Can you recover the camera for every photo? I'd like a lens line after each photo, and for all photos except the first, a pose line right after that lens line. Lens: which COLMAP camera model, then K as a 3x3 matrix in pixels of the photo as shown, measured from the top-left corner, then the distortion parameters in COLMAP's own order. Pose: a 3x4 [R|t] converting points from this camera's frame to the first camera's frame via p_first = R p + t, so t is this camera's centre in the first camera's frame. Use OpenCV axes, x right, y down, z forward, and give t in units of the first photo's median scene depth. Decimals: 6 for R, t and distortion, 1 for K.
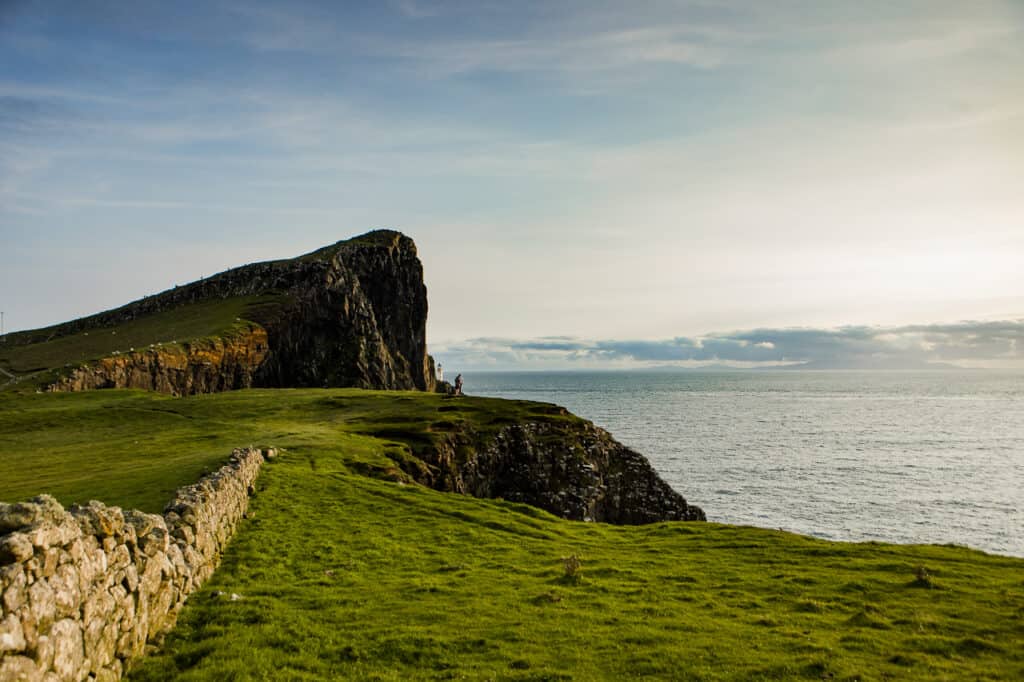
lens RADIAL K [[729.2, 0, 504.2], [0, 729.2, 338.4], [0, 0, 1]] dist [-0.023922, 0.005821]
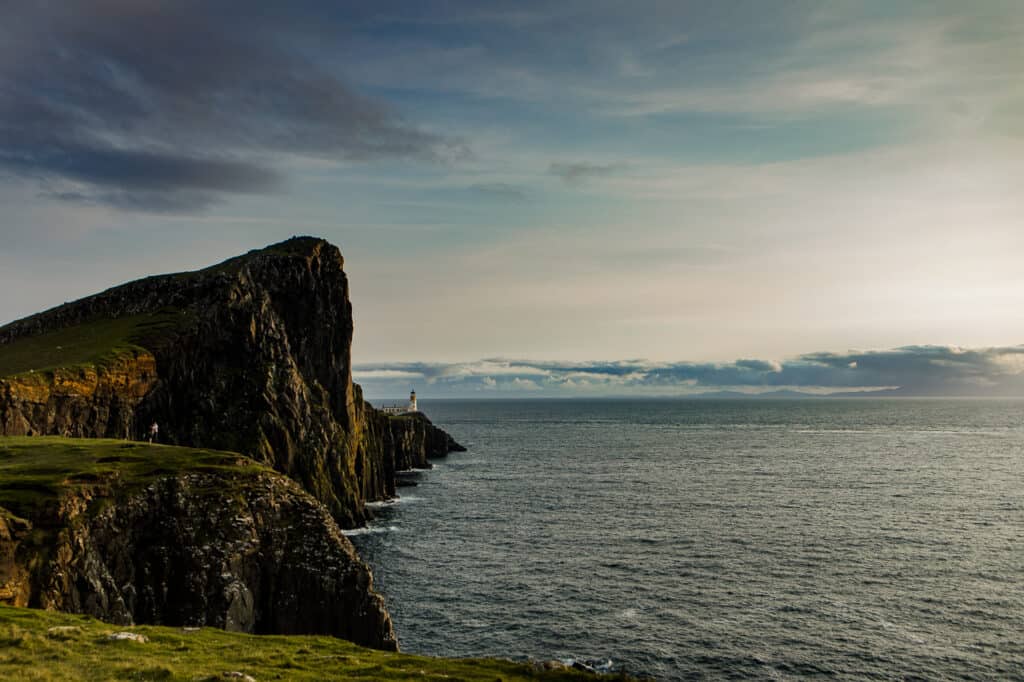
lens RADIAL K [[891.8, 0, 512.4], [0, 891.8, 333.3], [0, 0, 1]] dist [0.004897, -0.009879]
pose [[0.999780, -0.000626, -0.020953, 0.112709], [0.000068, 0.999645, -0.026634, -0.009235], [0.020962, 0.026626, 0.999426, -0.042040]]
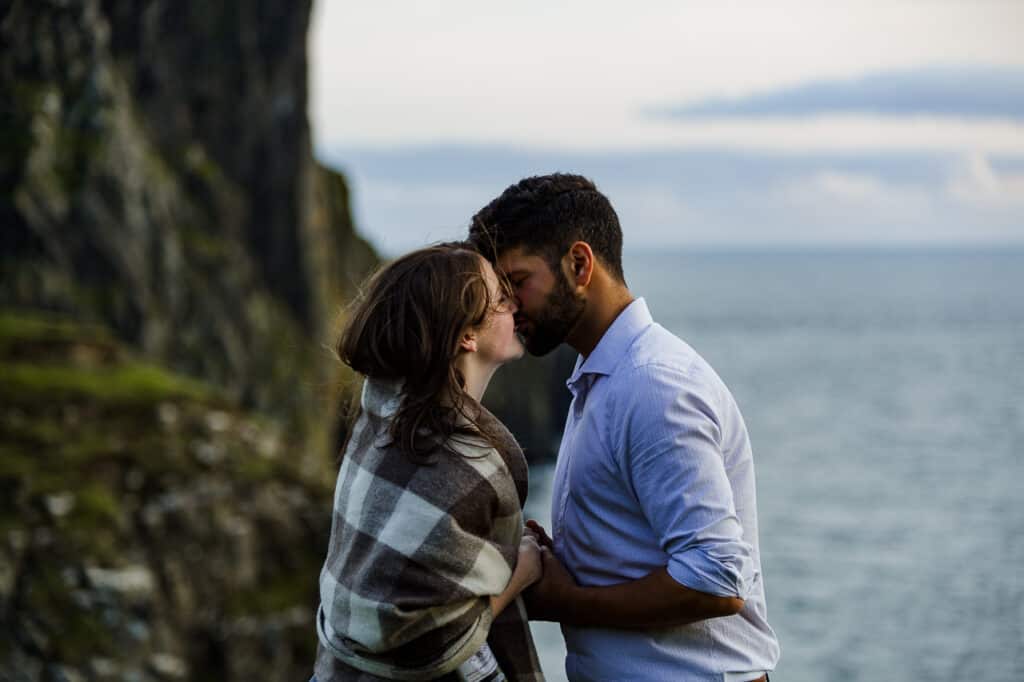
lens RADIAL K [[3038.3, 0, 512.0], [0, 3038.3, 341.0], [0, 0, 1]] dist [-0.102320, -0.813922]
pose [[0.993234, 0.009254, -0.115757, 0.080621], [-0.000406, 0.997091, 0.076222, 0.005079], [0.116126, -0.075659, 0.990349, 0.009748]]
